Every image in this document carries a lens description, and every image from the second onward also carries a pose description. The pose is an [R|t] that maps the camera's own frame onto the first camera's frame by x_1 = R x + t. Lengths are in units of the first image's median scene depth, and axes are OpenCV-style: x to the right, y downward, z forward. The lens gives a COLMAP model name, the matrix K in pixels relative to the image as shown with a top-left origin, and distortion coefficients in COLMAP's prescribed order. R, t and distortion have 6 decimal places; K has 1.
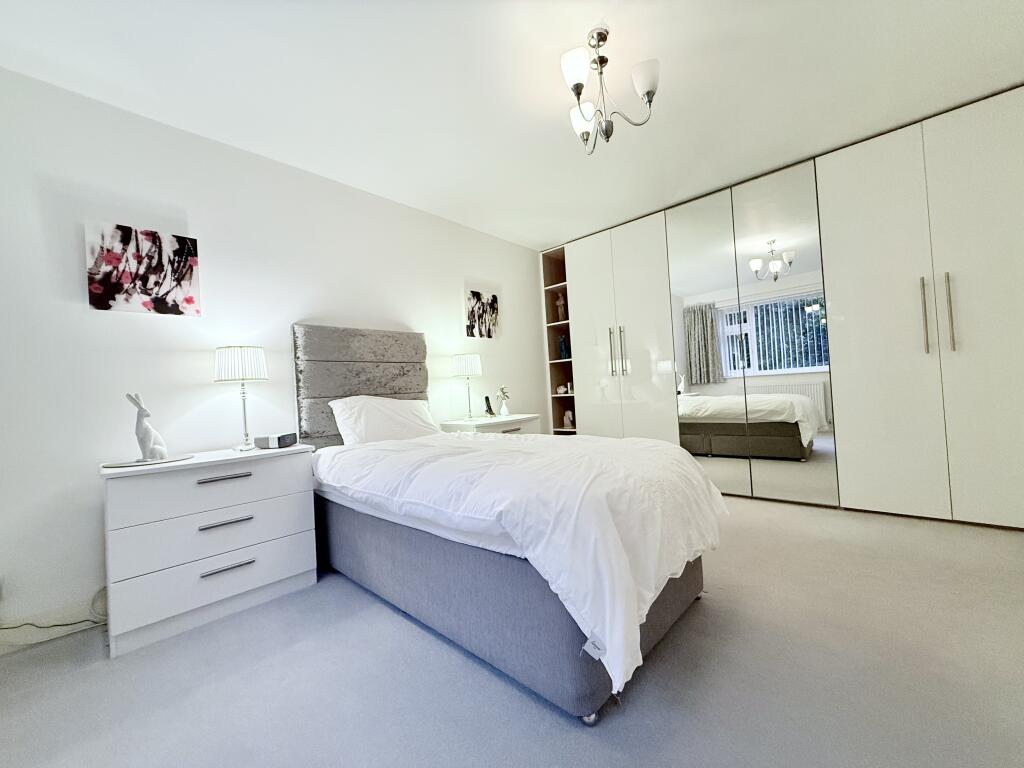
lens RADIAL K [[409.4, 0, 509.3], [0, 409.4, 384.8], [0, 0, 1]] dist [0.000363, 0.000023]
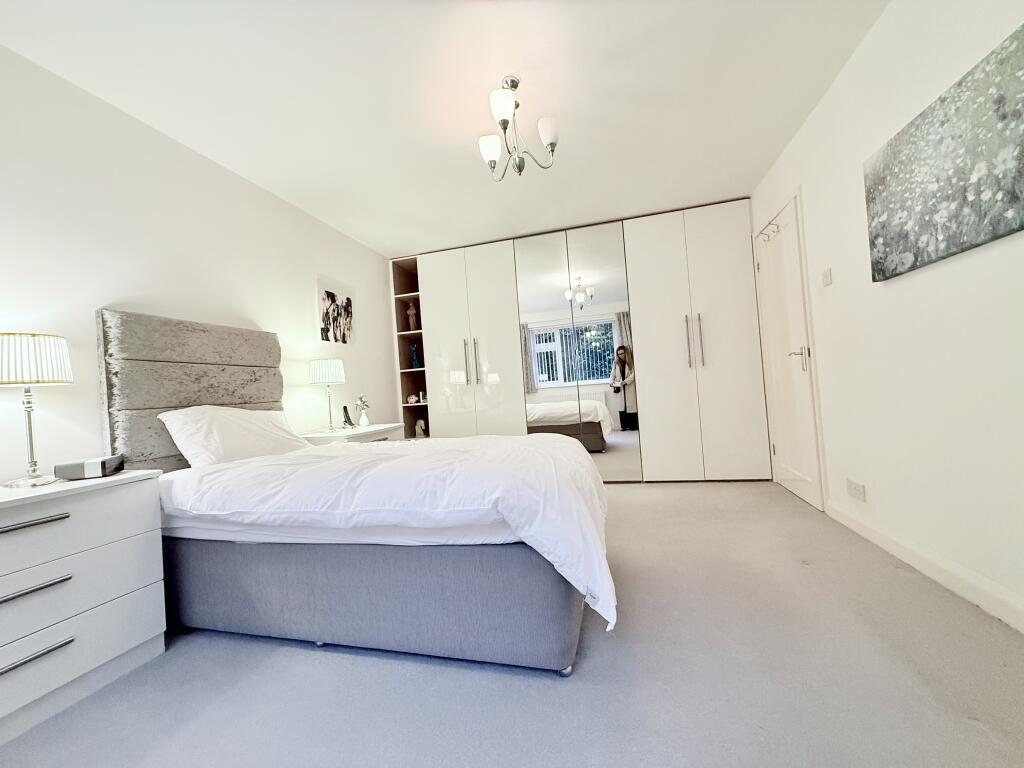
lens RADIAL K [[408.5, 0, 512.0], [0, 408.5, 384.0], [0, 0, 1]] dist [0.000526, 0.000014]
pose [[0.883402, 0.002021, 0.468612, -0.196277], [0.015165, 0.999344, -0.032898, 0.018587], [-0.468371, 0.036169, 0.882791, 0.011799]]
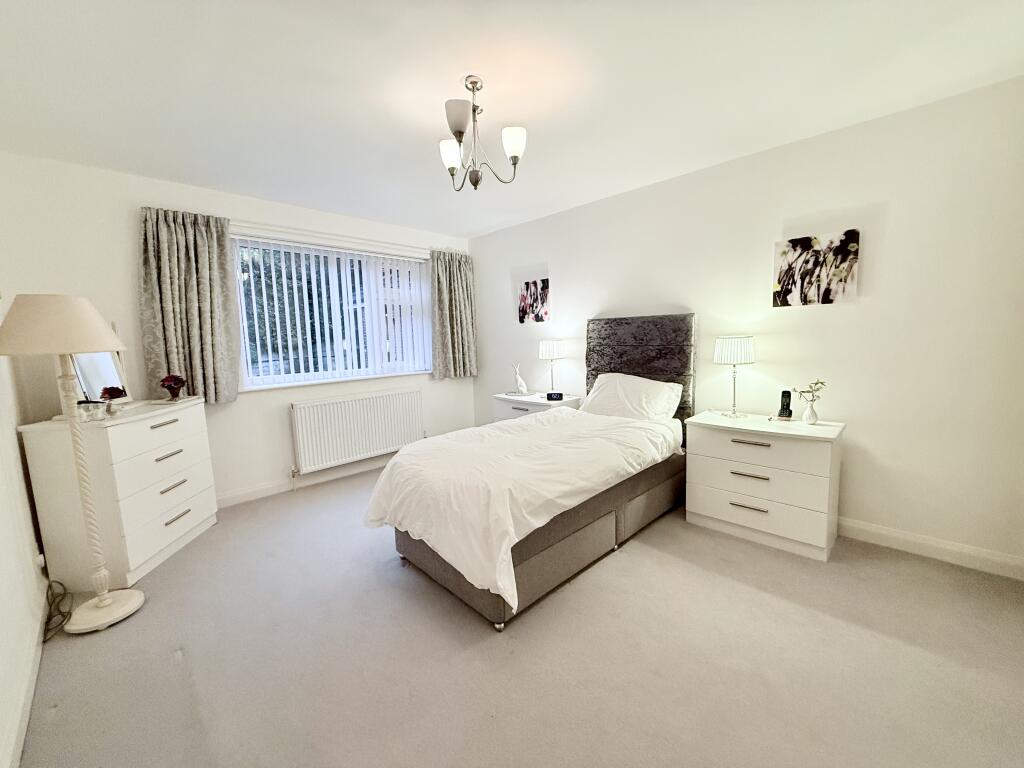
lens RADIAL K [[408.5, 0, 512.0], [0, 408.5, 384.0], [0, 0, 1]] dist [0.000526, 0.000014]
pose [[-0.047529, 0.171235, -0.984083, 0.856361], [0.041318, 0.984690, 0.169345, -0.160139], [0.998015, -0.032611, -0.053877, 0.711294]]
